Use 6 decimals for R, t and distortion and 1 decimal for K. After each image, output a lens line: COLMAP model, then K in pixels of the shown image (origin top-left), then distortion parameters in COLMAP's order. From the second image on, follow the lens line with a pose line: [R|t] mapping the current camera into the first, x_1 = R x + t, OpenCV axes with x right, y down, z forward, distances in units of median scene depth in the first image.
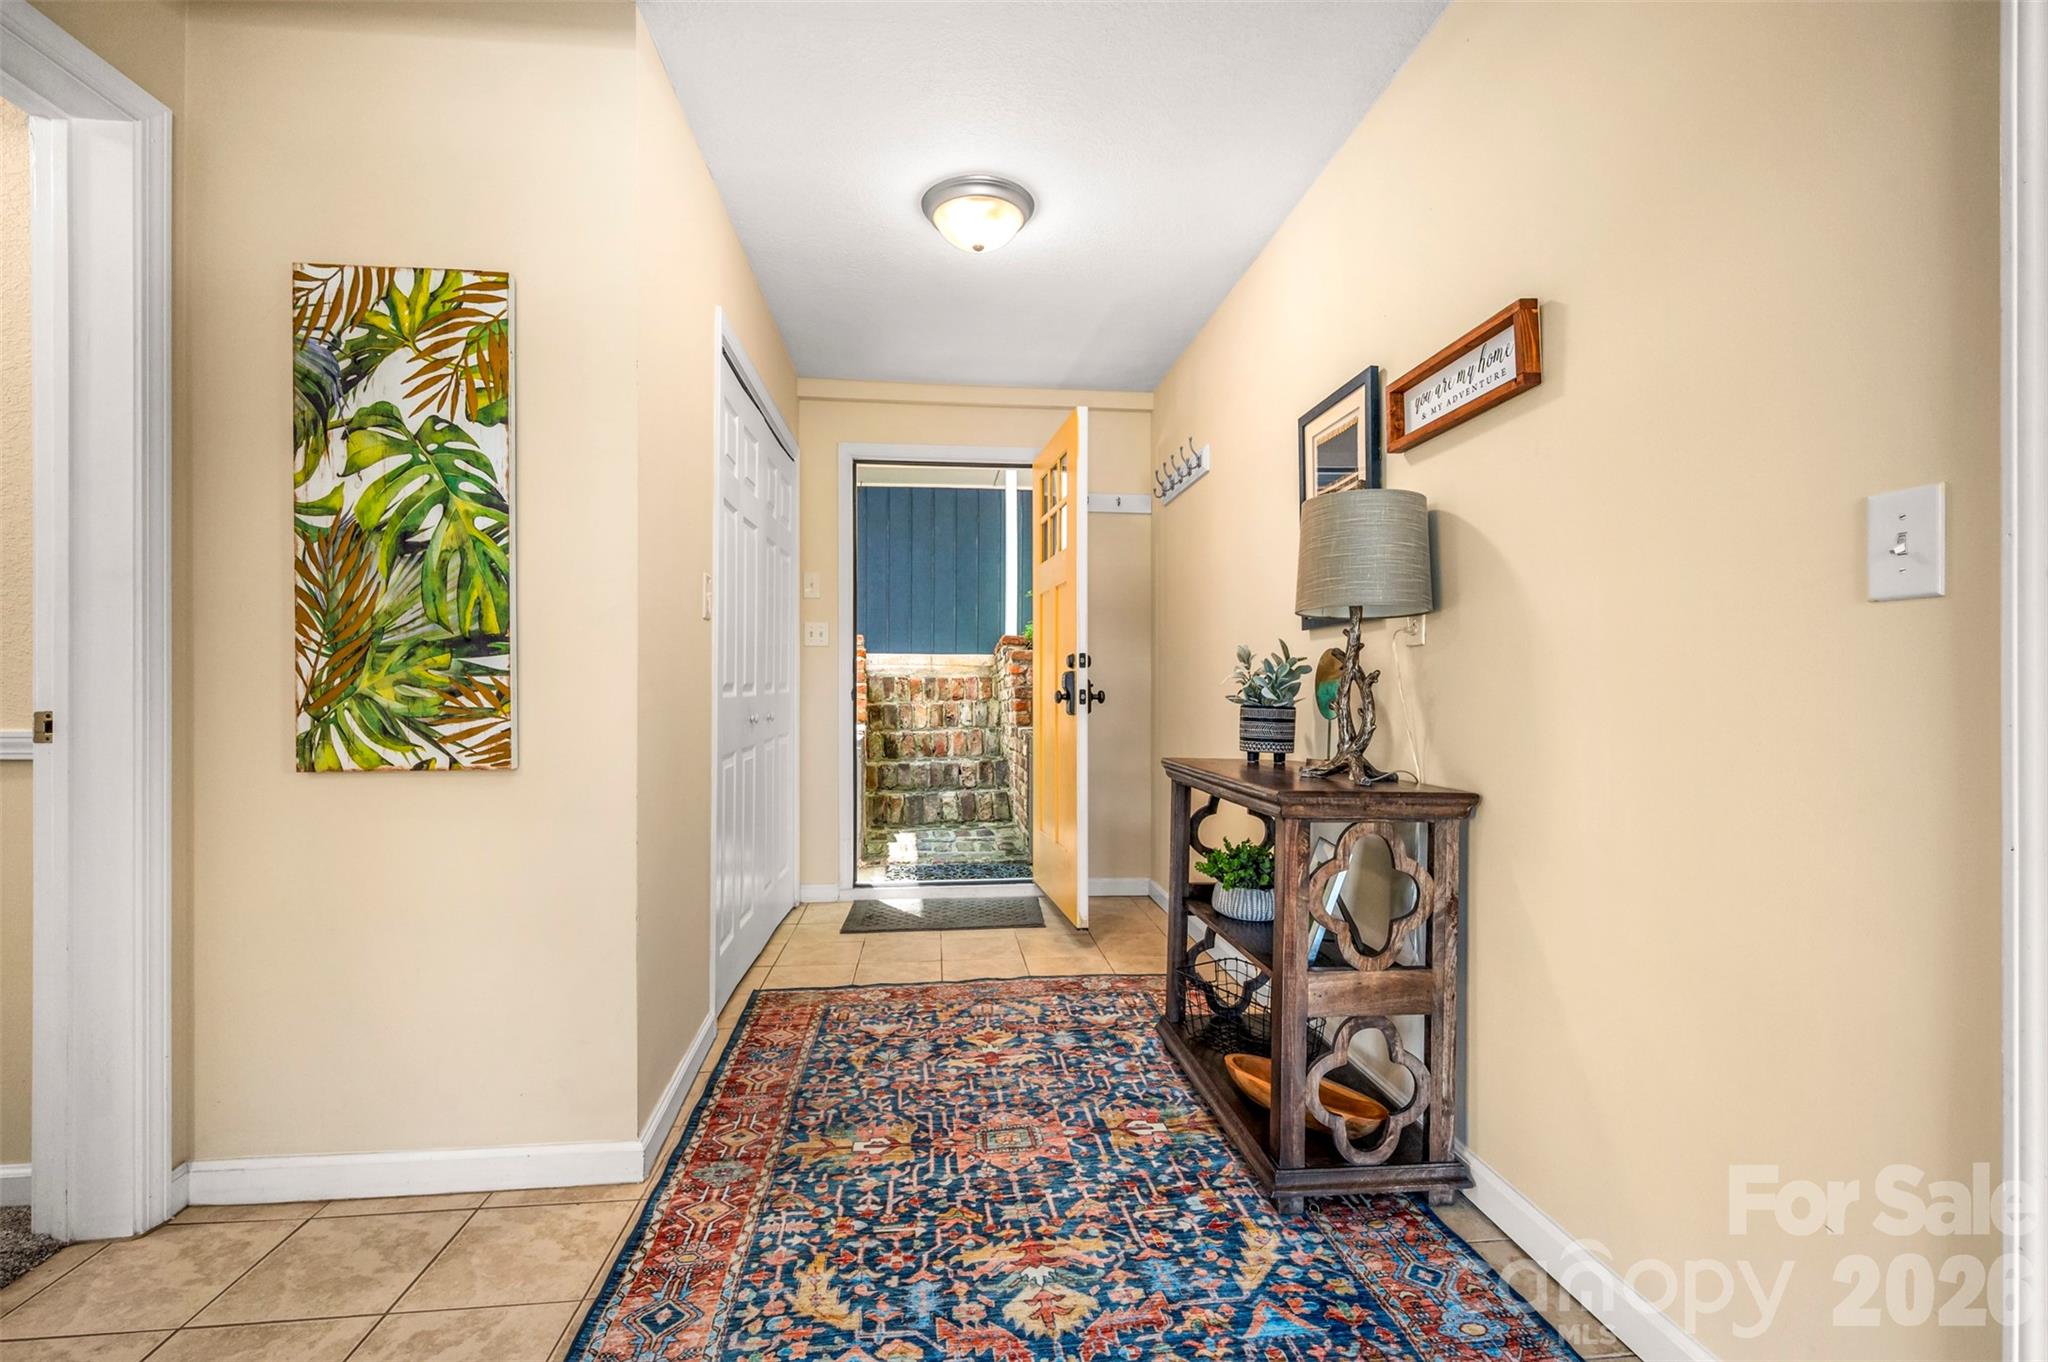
lens RADIAL K [[929.0, 0, 1035.0], [0, 929.0, 678.1], [0, 0, 1]] dist [-0.000920, -0.000885]
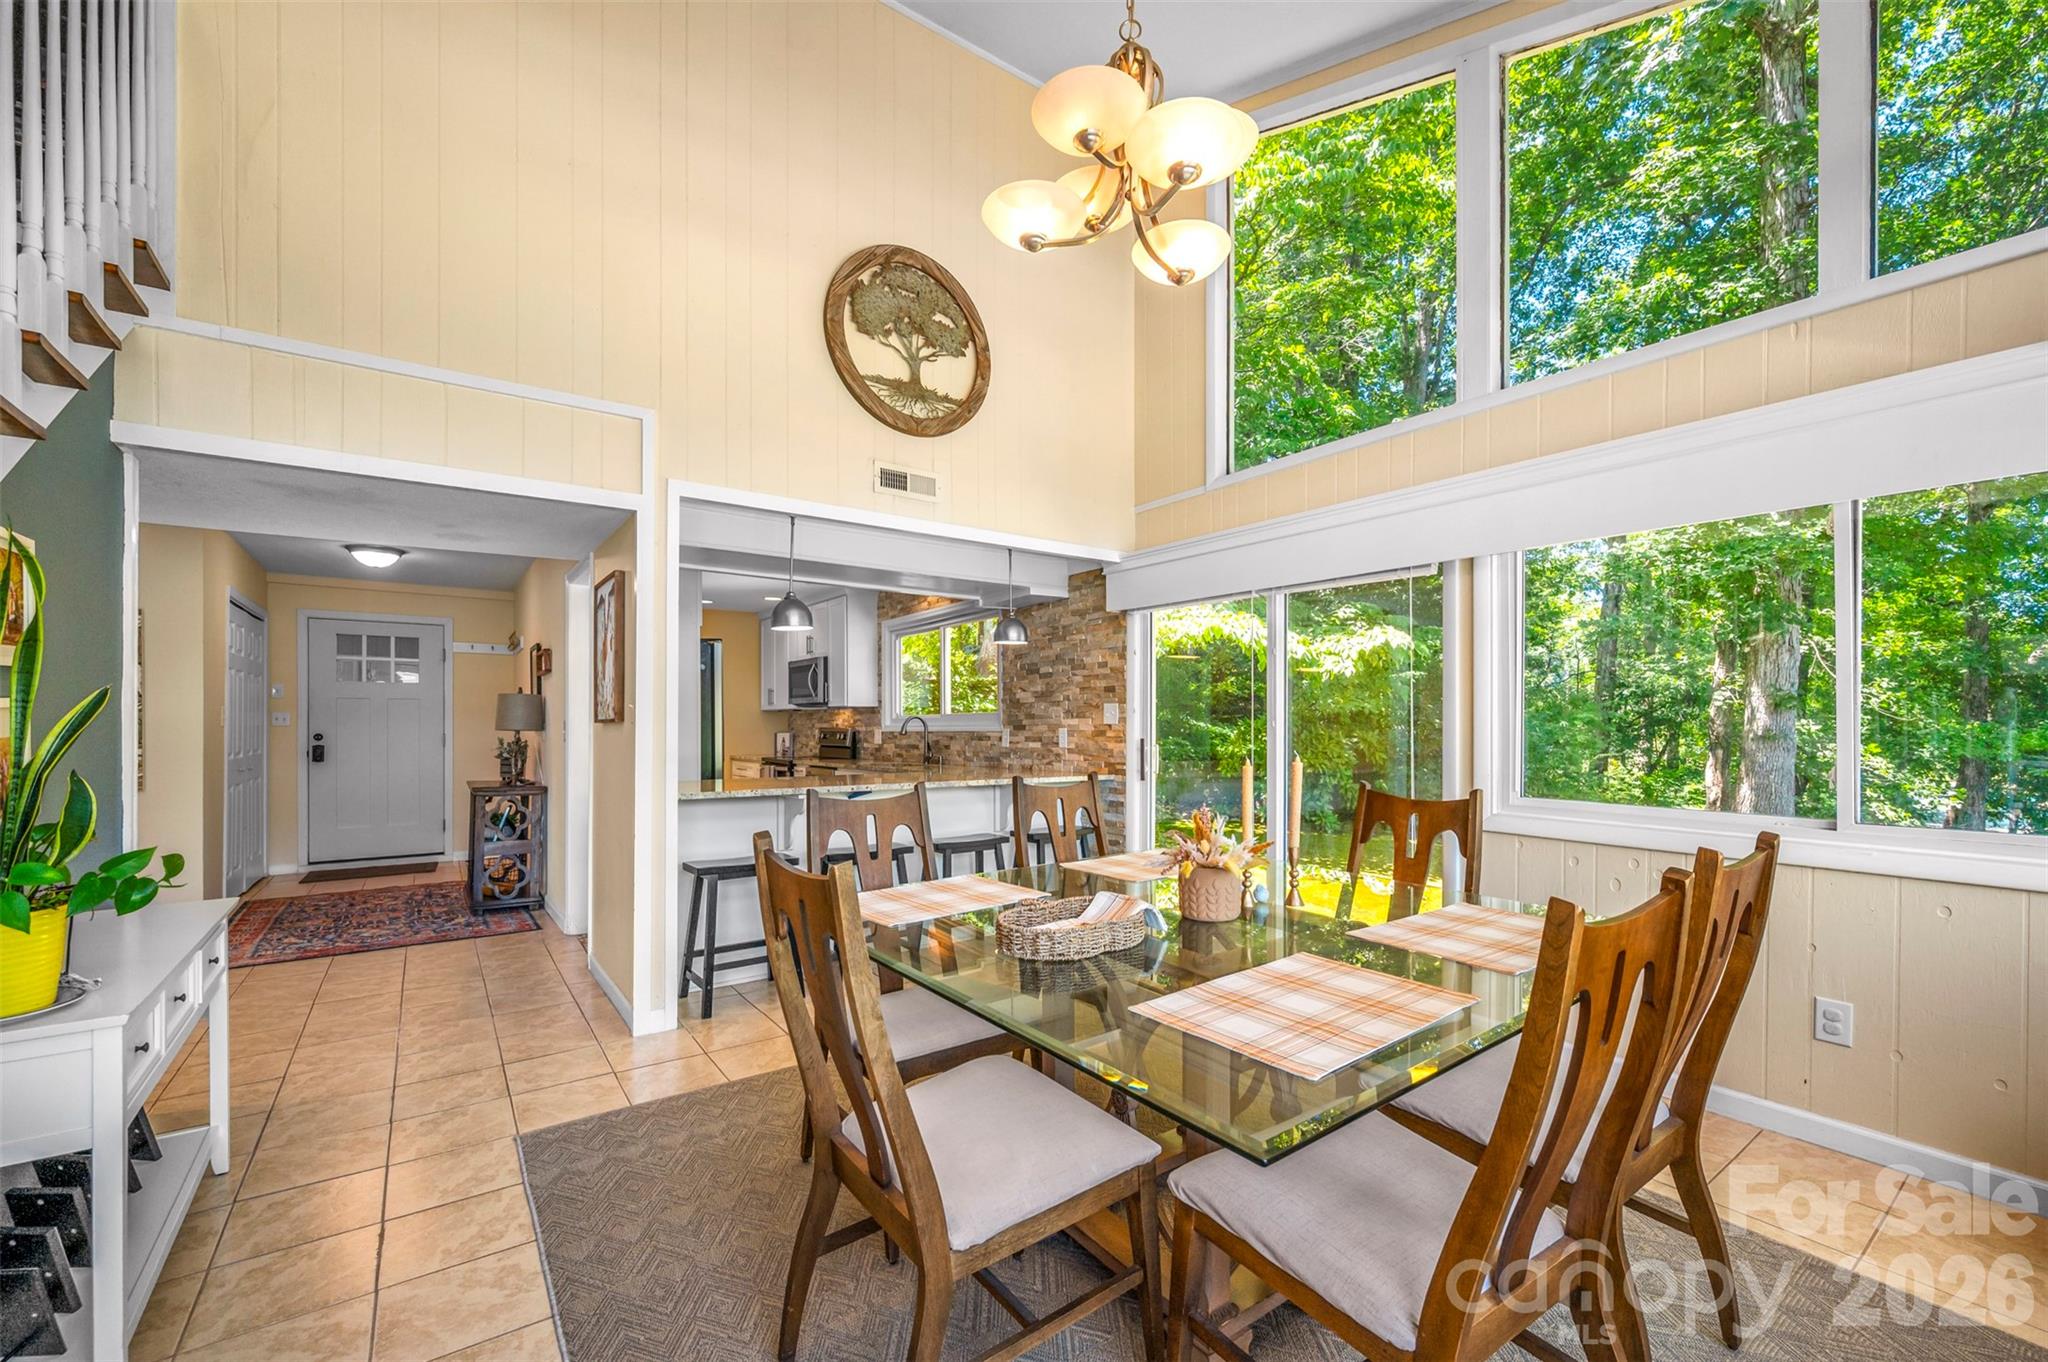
lens RADIAL K [[829.6, 0, 1032.5], [0, 829.6, 724.9], [0, 0, 1]] dist [-0.001615, -0.000335]
pose [[0.867380, 0.001083, 0.497645, 0.513035], [-0.004571, 0.999973, 0.005791, -0.125514], [-0.497625, -0.007298, 0.867362, -2.507549]]
